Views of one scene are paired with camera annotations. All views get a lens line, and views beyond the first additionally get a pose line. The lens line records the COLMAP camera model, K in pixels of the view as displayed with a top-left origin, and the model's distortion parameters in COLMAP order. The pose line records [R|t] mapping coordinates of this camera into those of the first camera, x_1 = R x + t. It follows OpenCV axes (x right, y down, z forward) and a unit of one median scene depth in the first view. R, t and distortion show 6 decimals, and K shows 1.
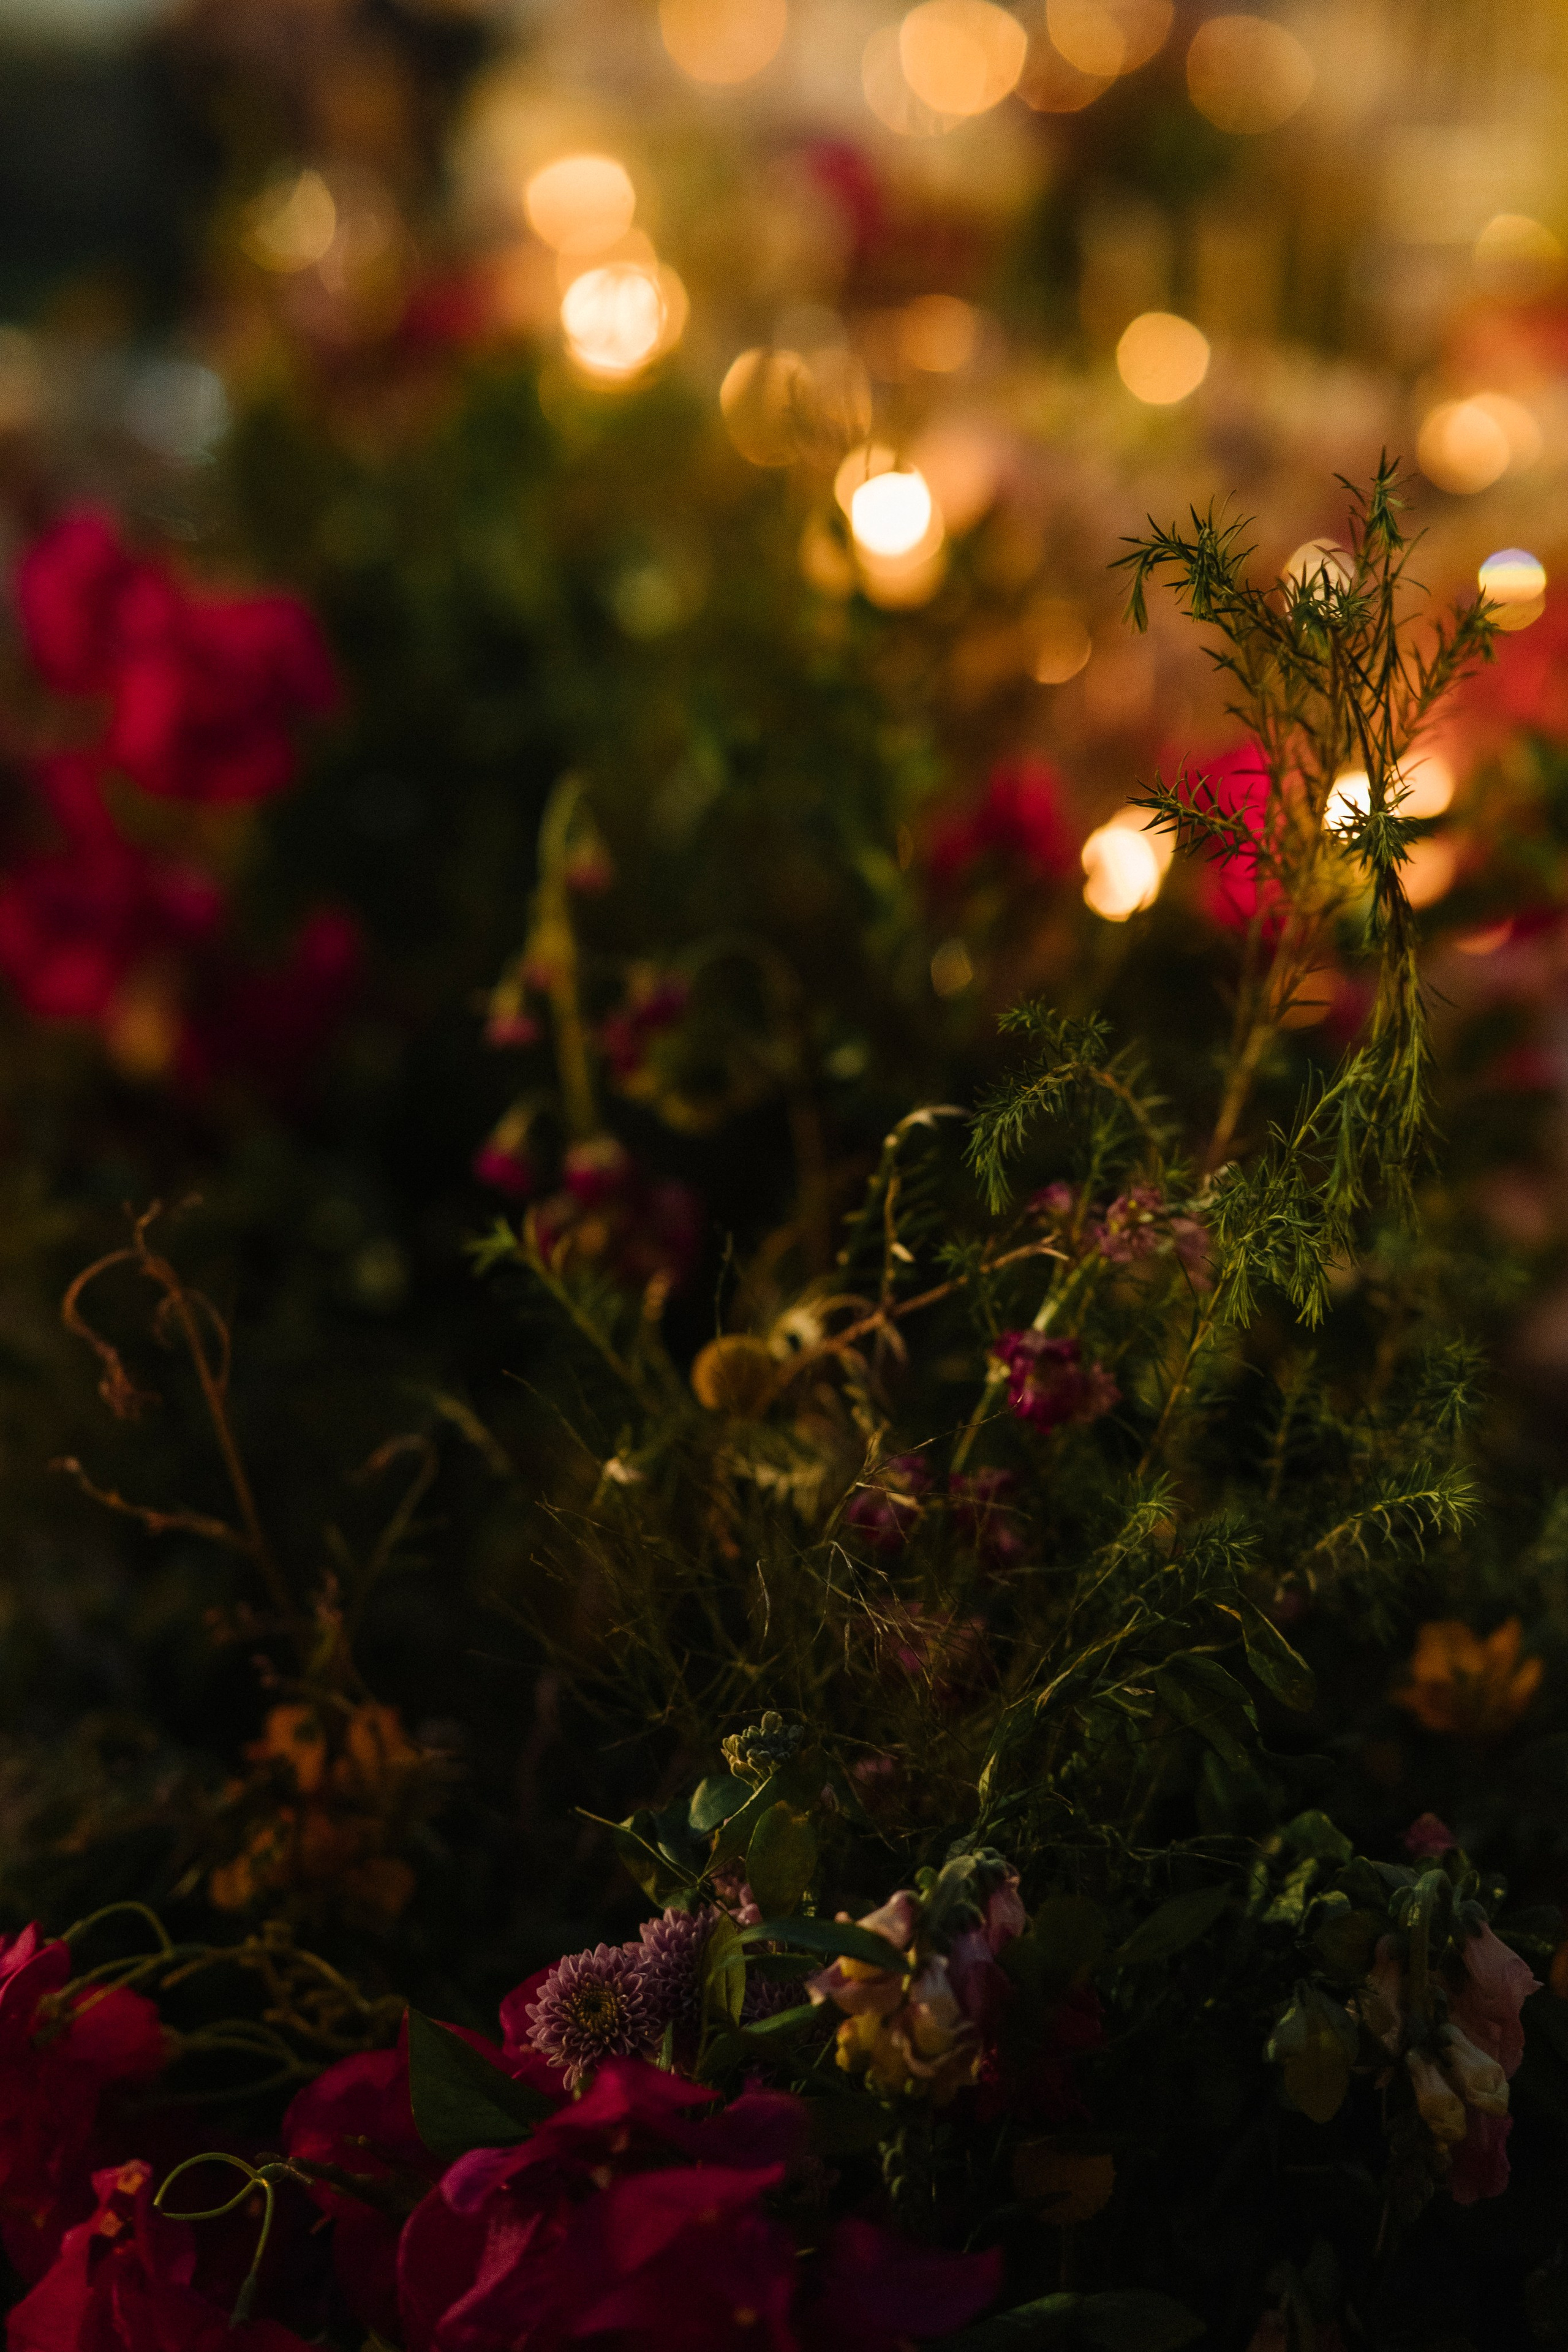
lens RADIAL K [[5706.2, 0, 795.6], [0, 5706.2, 1163.3], [0, 0, 1]] dist [1.106239, 0.000000]
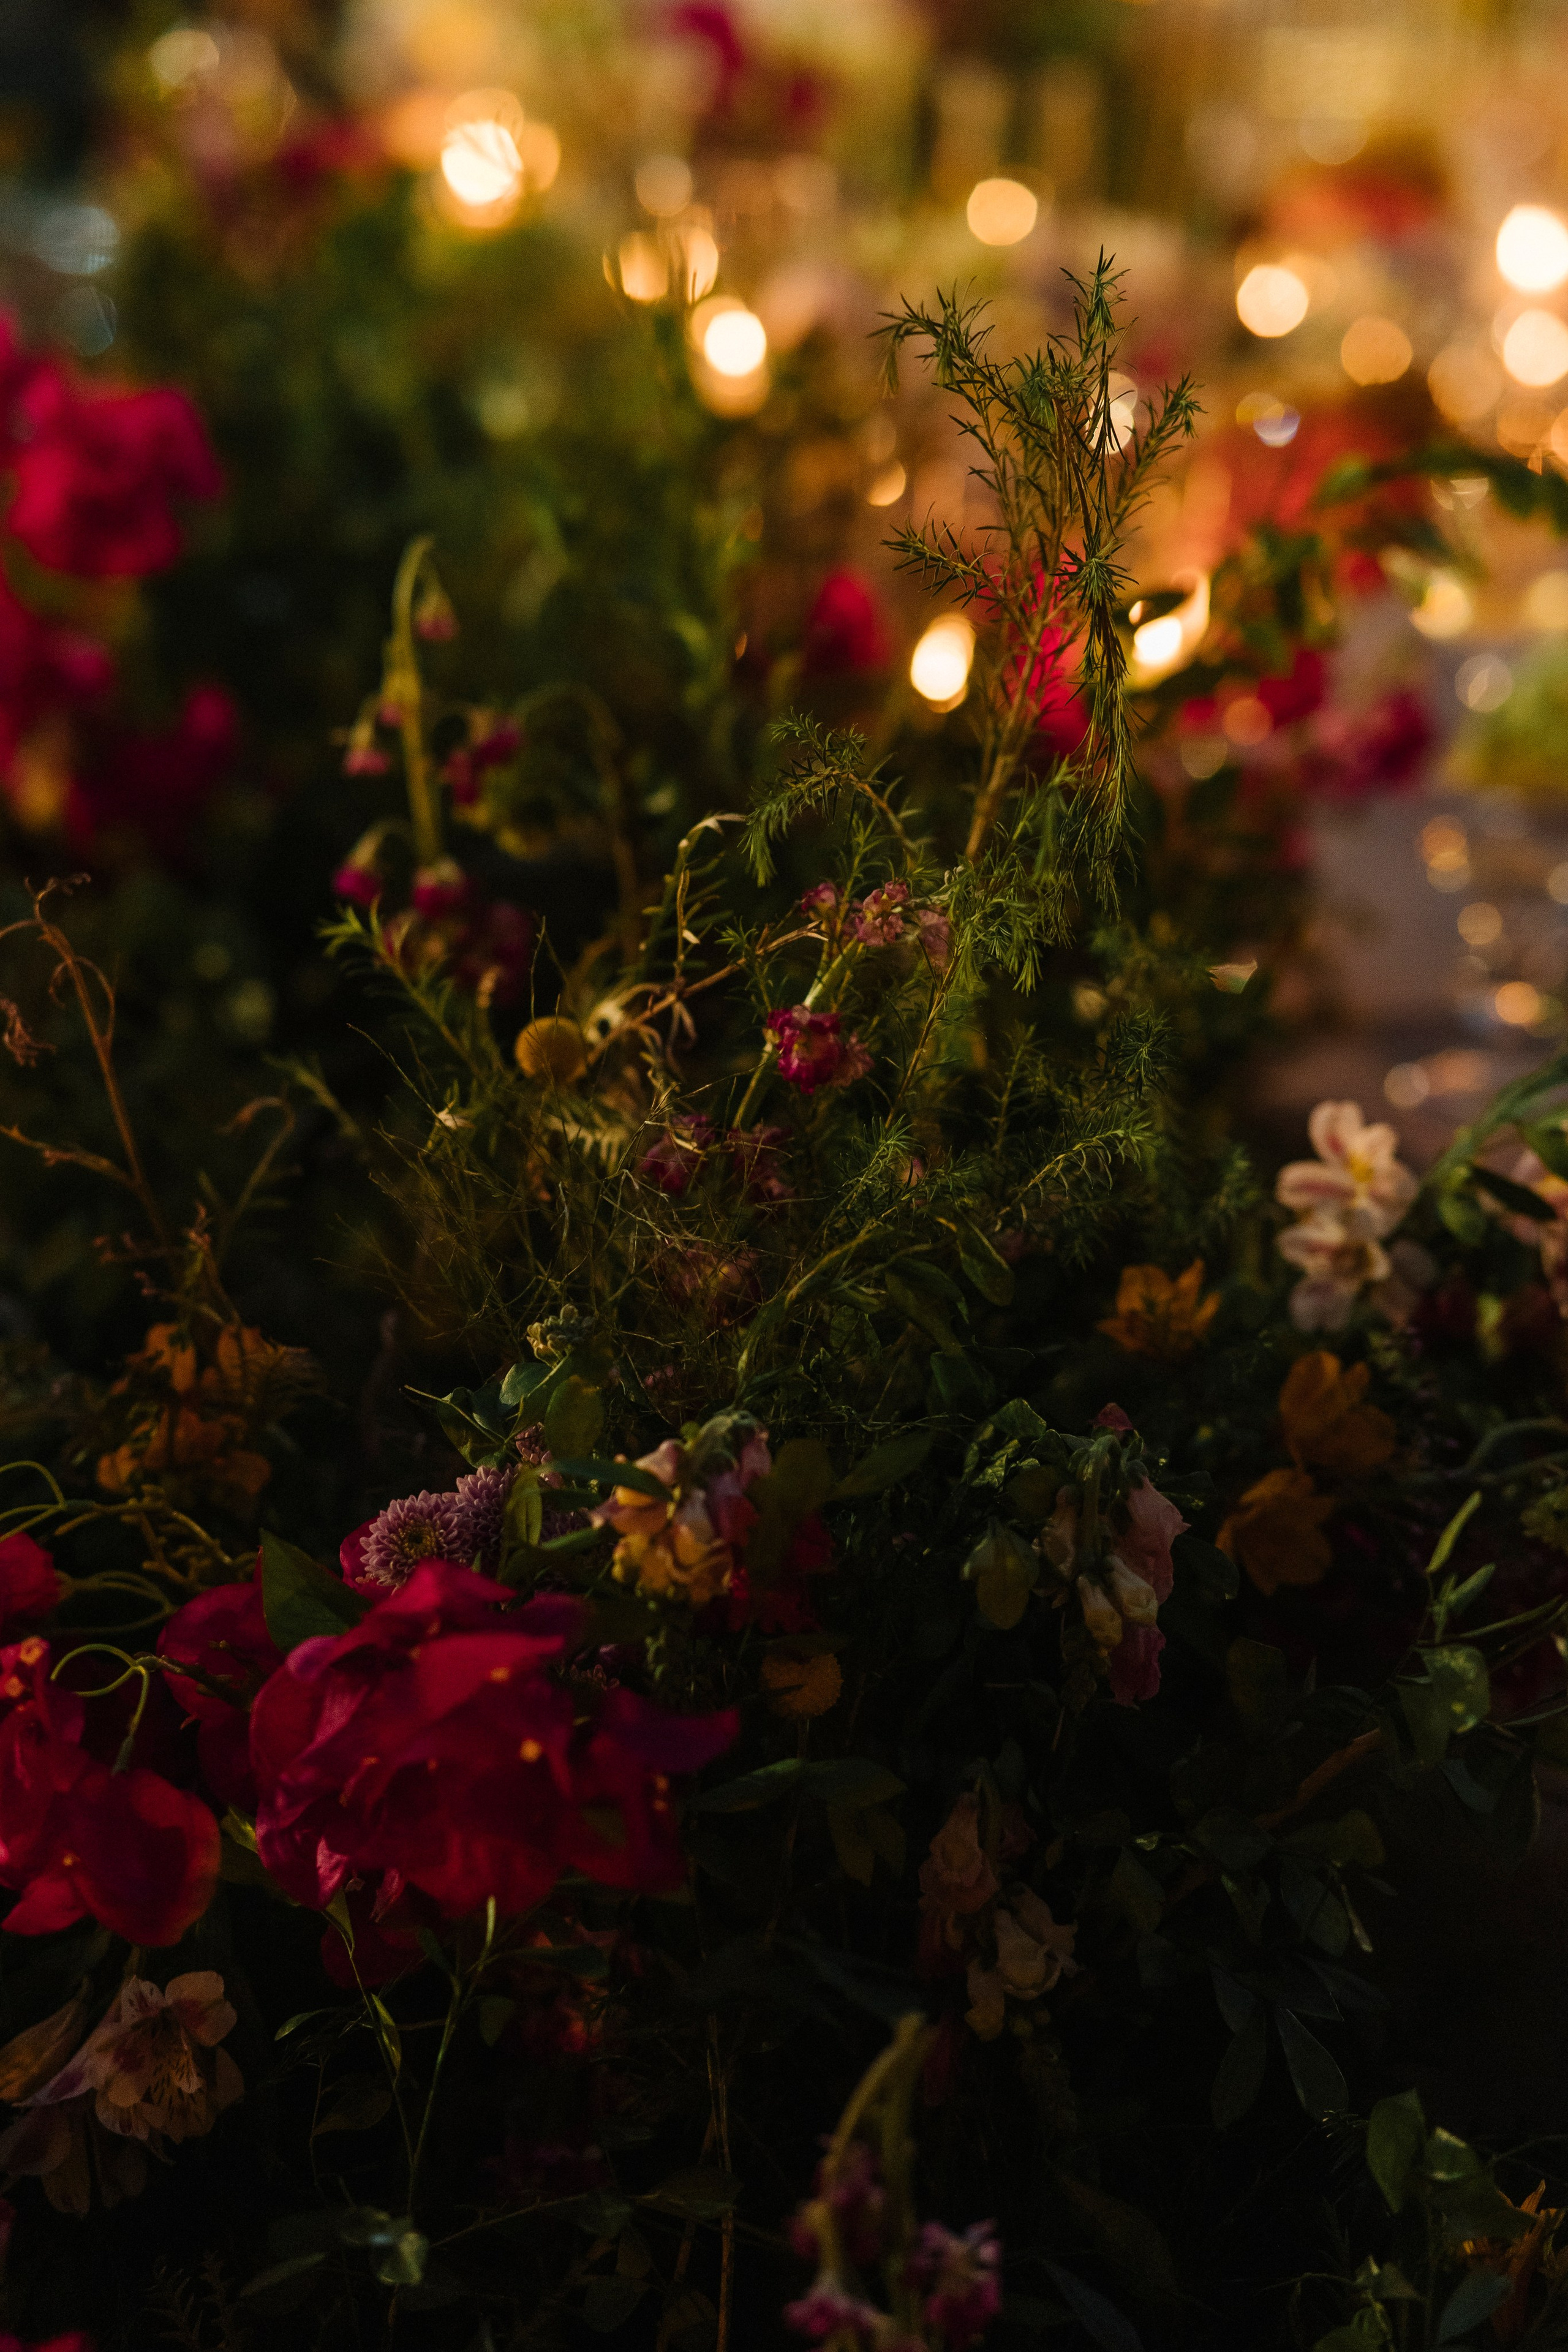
lens RADIAL K [[5706.2, 0, 774.5], [0, 5706.2, 1188.0], [0, 0, 1]] dist [1.106239, 0.000000]
pose [[0.999686, 0.019997, 0.015126, 0.018852], [-0.020311, 0.999575, 0.020918, 0.041931], [-0.014701, -0.021219, 0.999667, -0.179349]]
